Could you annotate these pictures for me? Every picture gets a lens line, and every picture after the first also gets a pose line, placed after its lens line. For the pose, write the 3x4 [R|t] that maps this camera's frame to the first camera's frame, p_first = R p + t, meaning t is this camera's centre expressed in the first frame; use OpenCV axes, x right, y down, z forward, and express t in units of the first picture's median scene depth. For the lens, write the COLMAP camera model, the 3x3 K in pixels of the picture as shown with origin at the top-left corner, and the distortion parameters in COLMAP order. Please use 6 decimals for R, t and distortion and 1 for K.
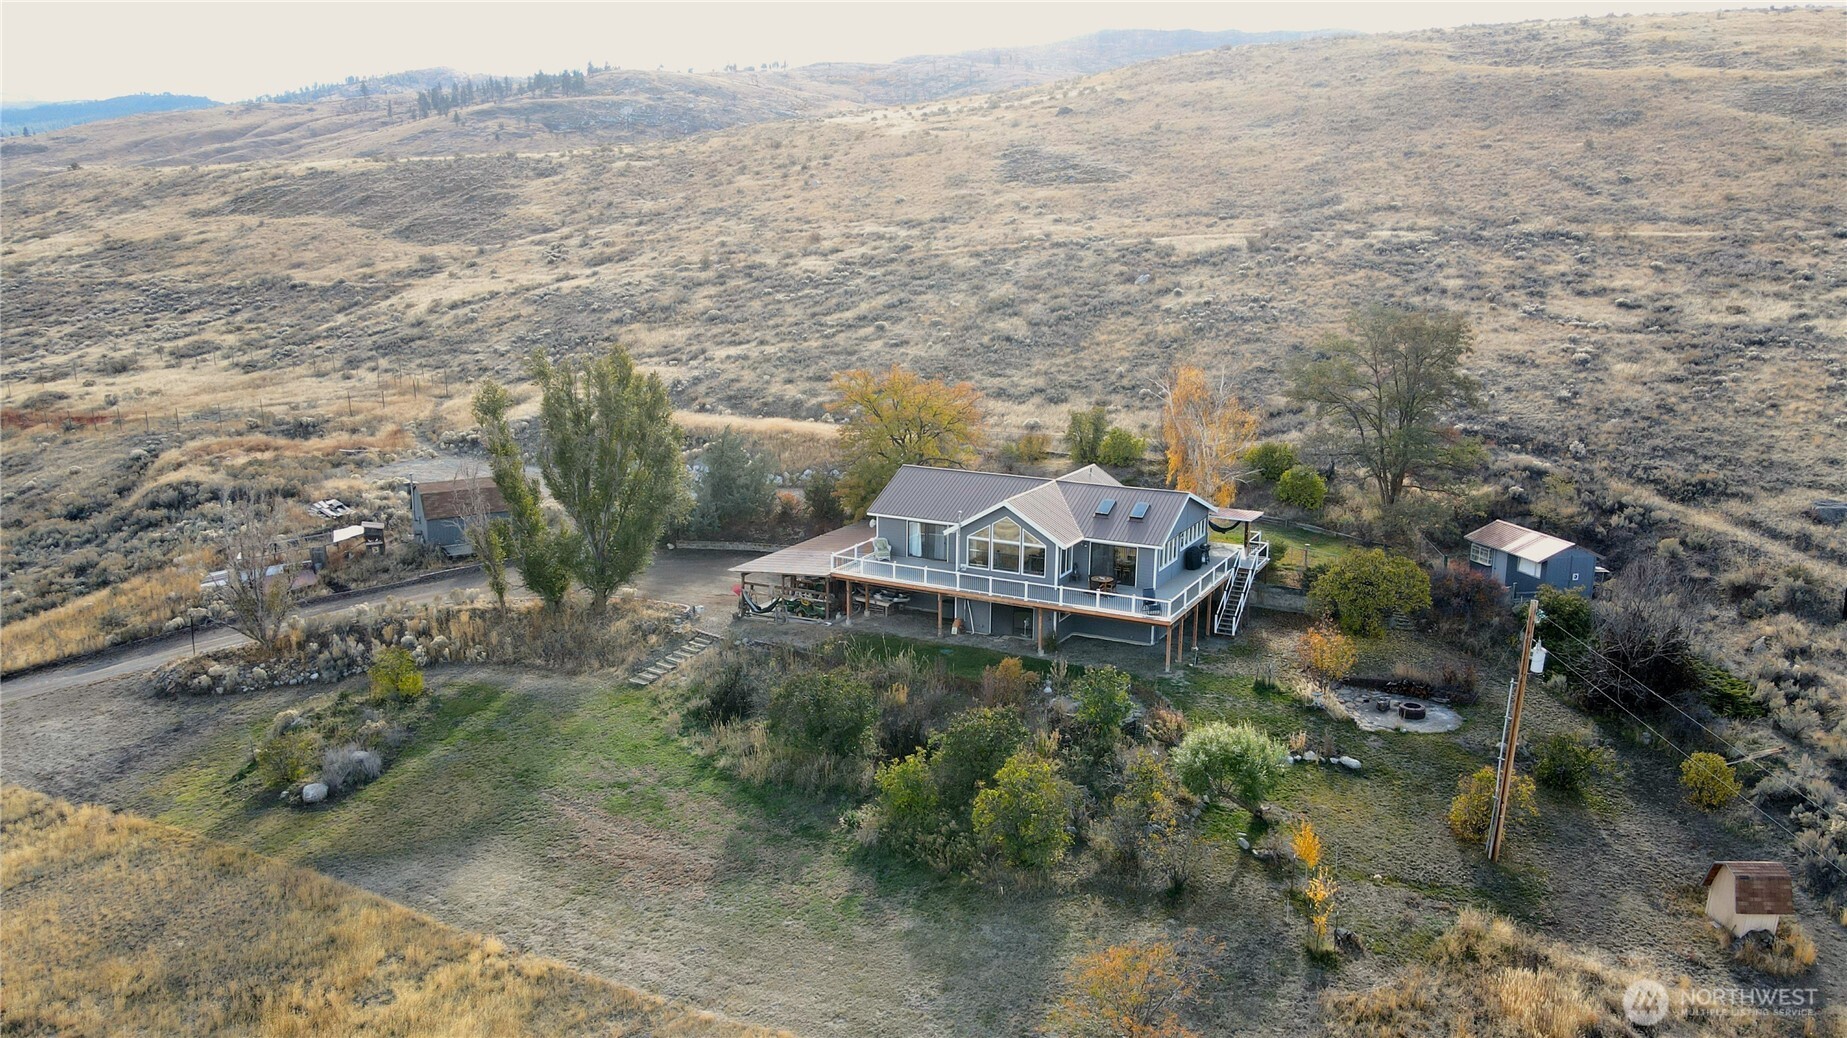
lens RADIAL K [[1352.1, 0, 931.5], [0, 1352.1, 516.1], [0, 0, 1]] dist [0.004756, 0.022995]
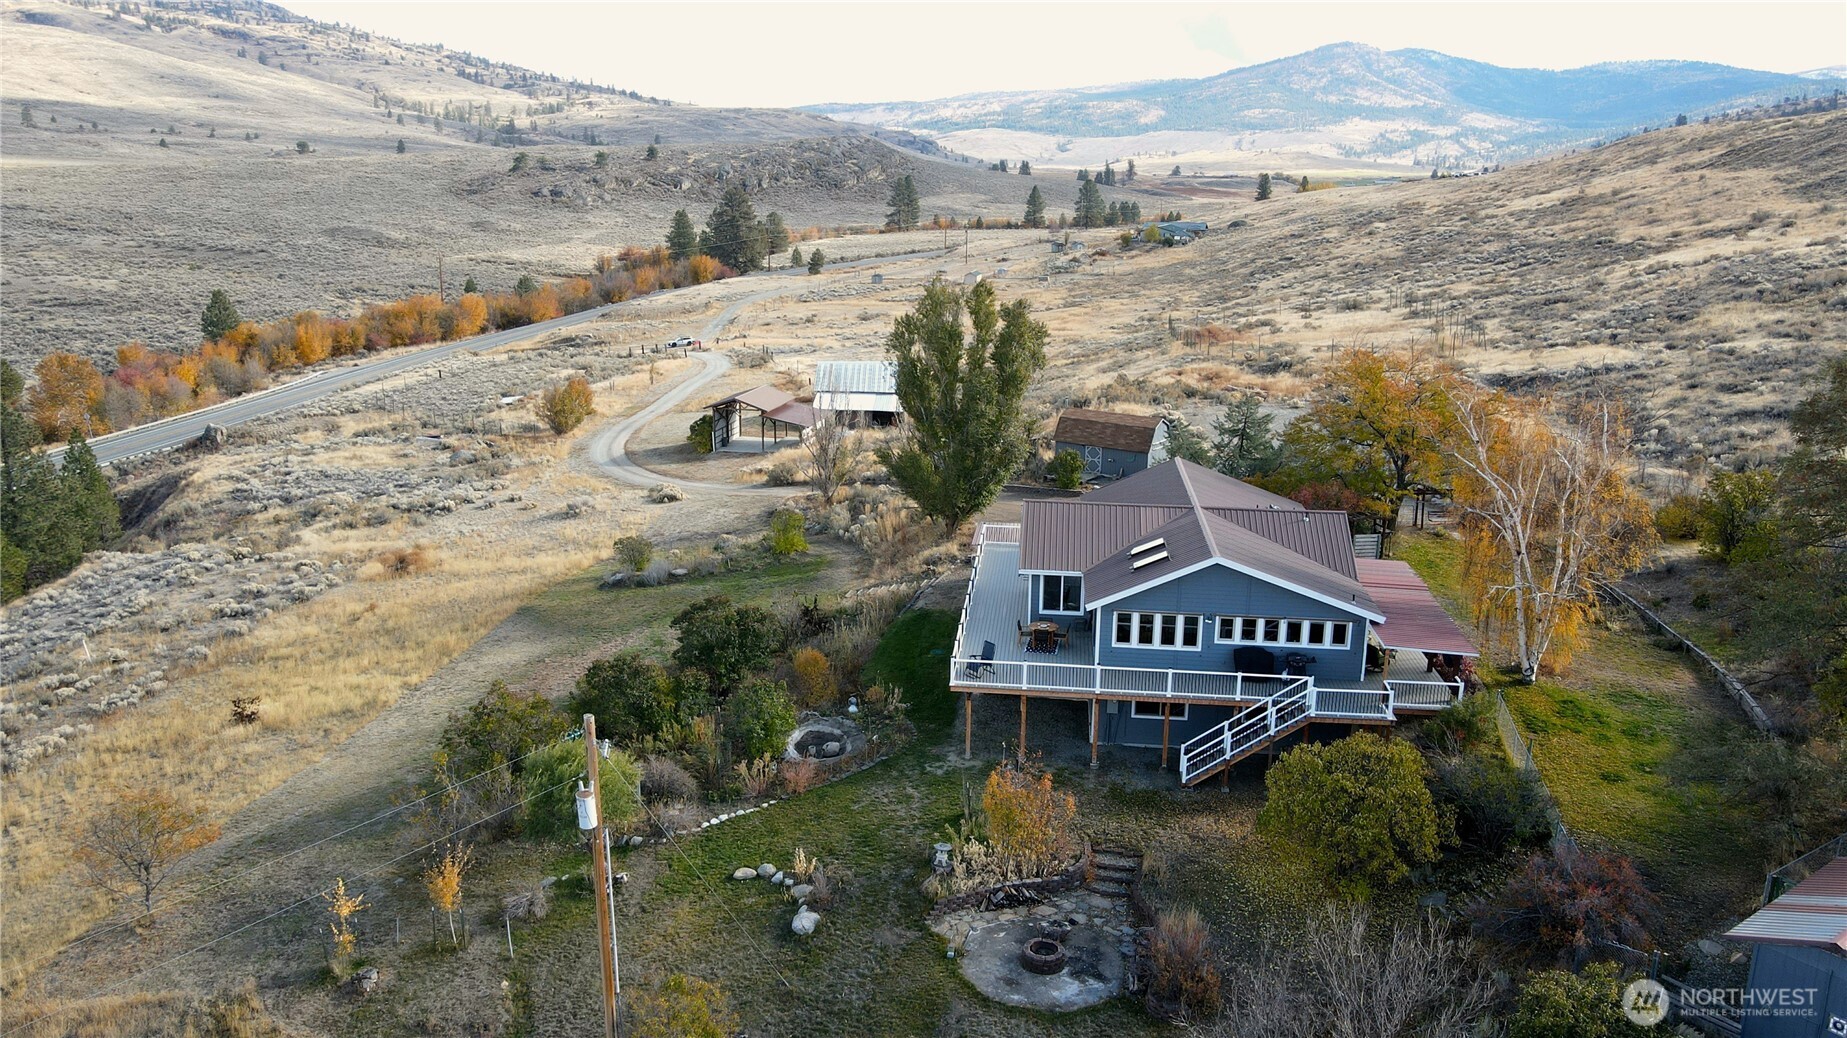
lens RADIAL K [[1352.1, 0, 930.8], [0, 1352.1, 523.3], [0, 0, 1]] dist [0.004756, 0.022995]
pose [[0.379578, 0.230326, -0.896030, 0.277408], [-0.202184, 0.965755, 0.162599, -0.042883], [0.902797, 0.119444, 0.413148, 0.229393]]
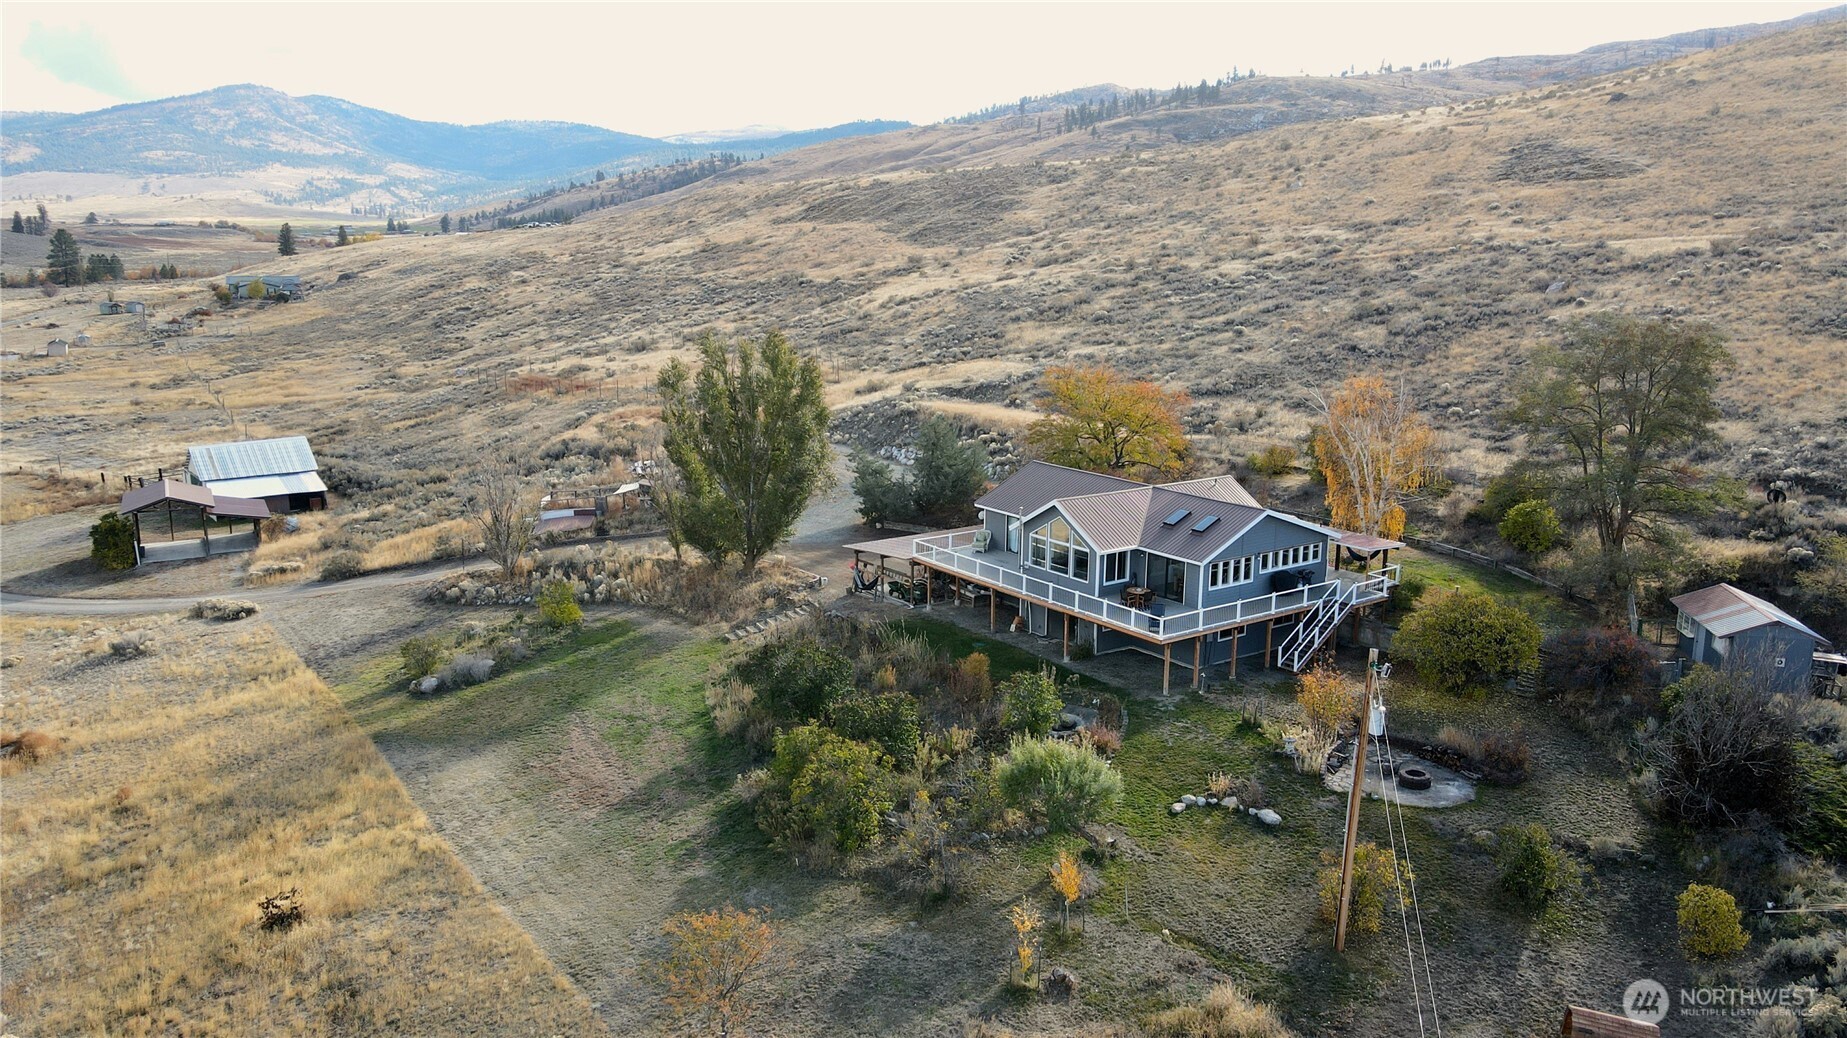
lens RADIAL K [[1352.1, 0, 920.0], [0, 1352.1, 521.6], [0, 0, 1]] dist [0.004756, 0.022995]
pose [[0.897836, 0.092827, -0.430435, 0.143337], [-0.093722, 0.995414, 0.019177, -0.001988], [0.430241, 0.023123, 0.902418, 0.029417]]
